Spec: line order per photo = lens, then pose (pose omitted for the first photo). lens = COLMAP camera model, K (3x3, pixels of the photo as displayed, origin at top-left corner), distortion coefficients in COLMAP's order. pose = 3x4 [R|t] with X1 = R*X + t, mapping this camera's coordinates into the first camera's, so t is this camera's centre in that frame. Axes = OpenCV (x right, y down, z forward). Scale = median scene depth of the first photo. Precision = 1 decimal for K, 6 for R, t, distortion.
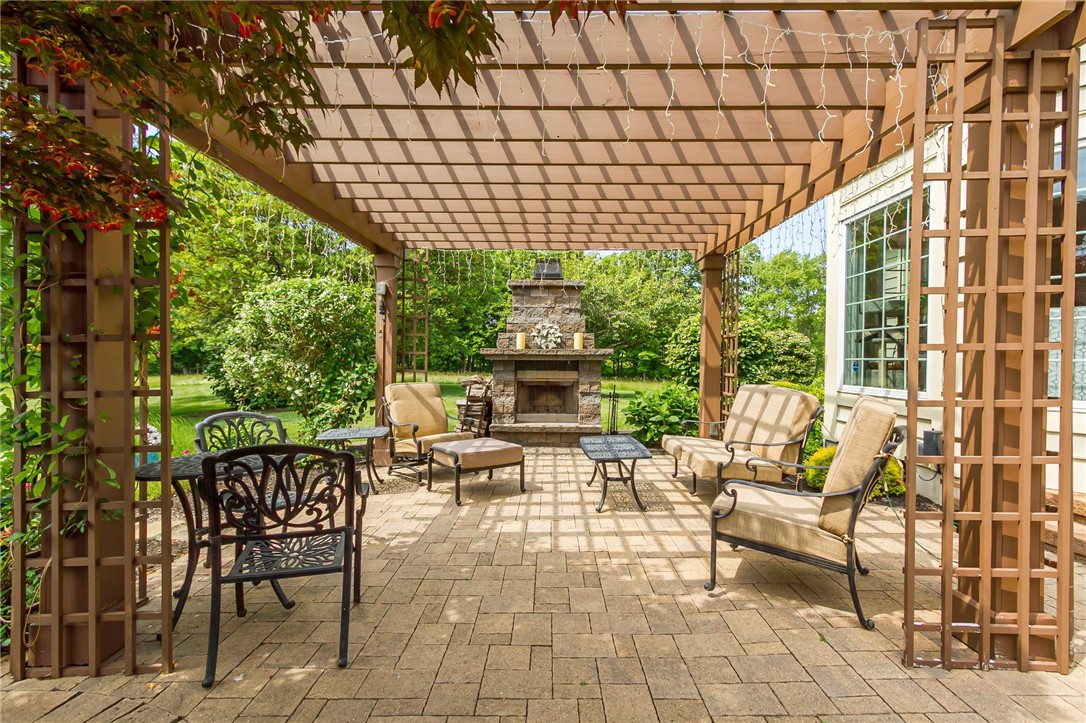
lens RADIAL K [[500.5, 0, 547.5], [0, 500.5, 366.0], [0, 0, 1]] dist [0.005993, -0.000617]
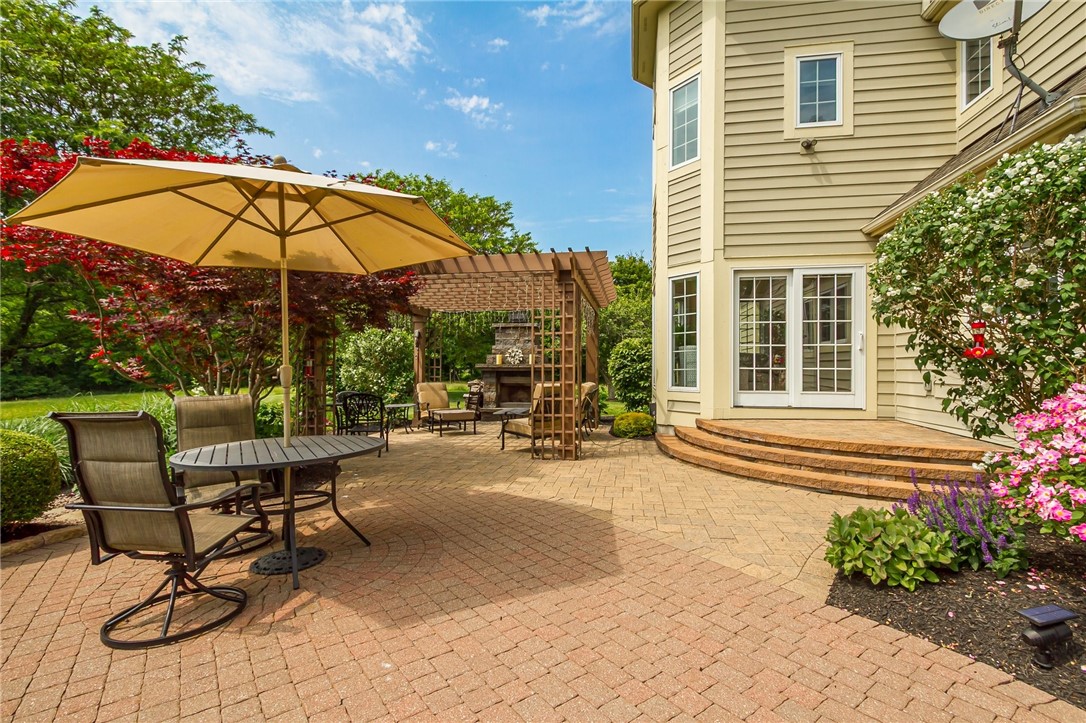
lens RADIAL K [[500.5, 0, 547.5], [0, 500.5, 366.0], [0, 0, 1]] dist [0.005993, -0.000617]
pose [[0.987802, -0.006242, -0.155592, 0.453346], [0.002899, 0.999760, -0.021703, 0.011970], [0.155690, 0.020988, 0.987583, -0.798360]]
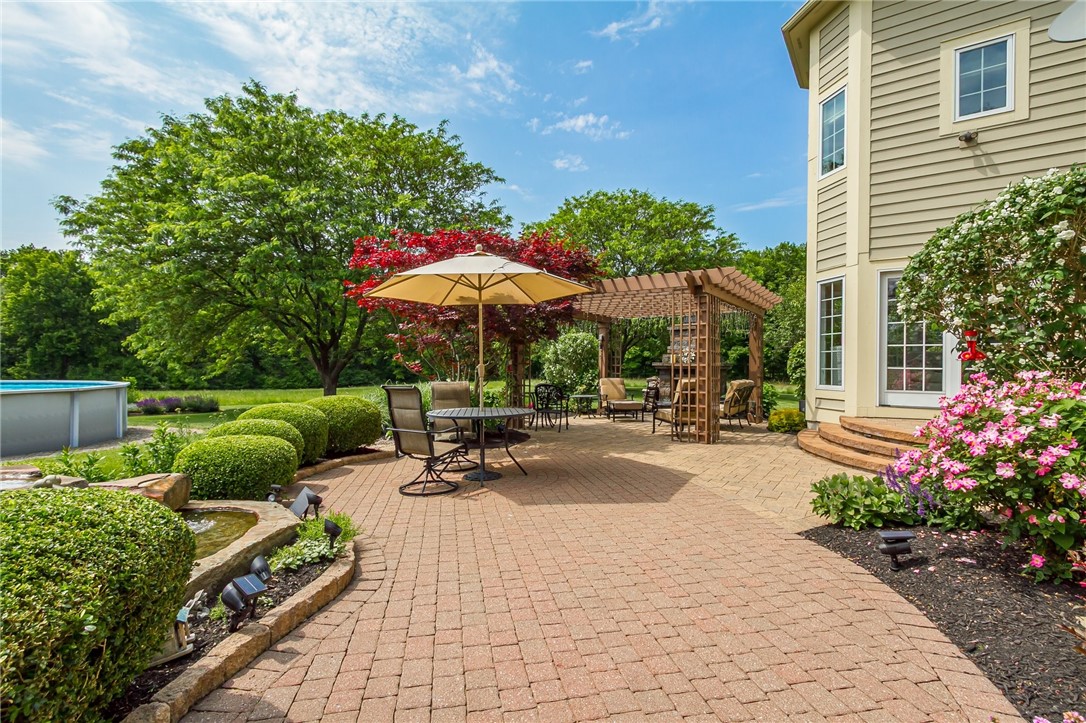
lens RADIAL K [[491.6, 0, 544.7], [0, 491.6, 364.5], [0, 0, 1]] dist [0.002864, -0.001130]
pose [[0.829778, -0.002006, -0.558090, 0.713418], [-0.010047, 0.999778, -0.018532, 0.015002], [0.558003, 0.020985, 0.829574, -1.015367]]
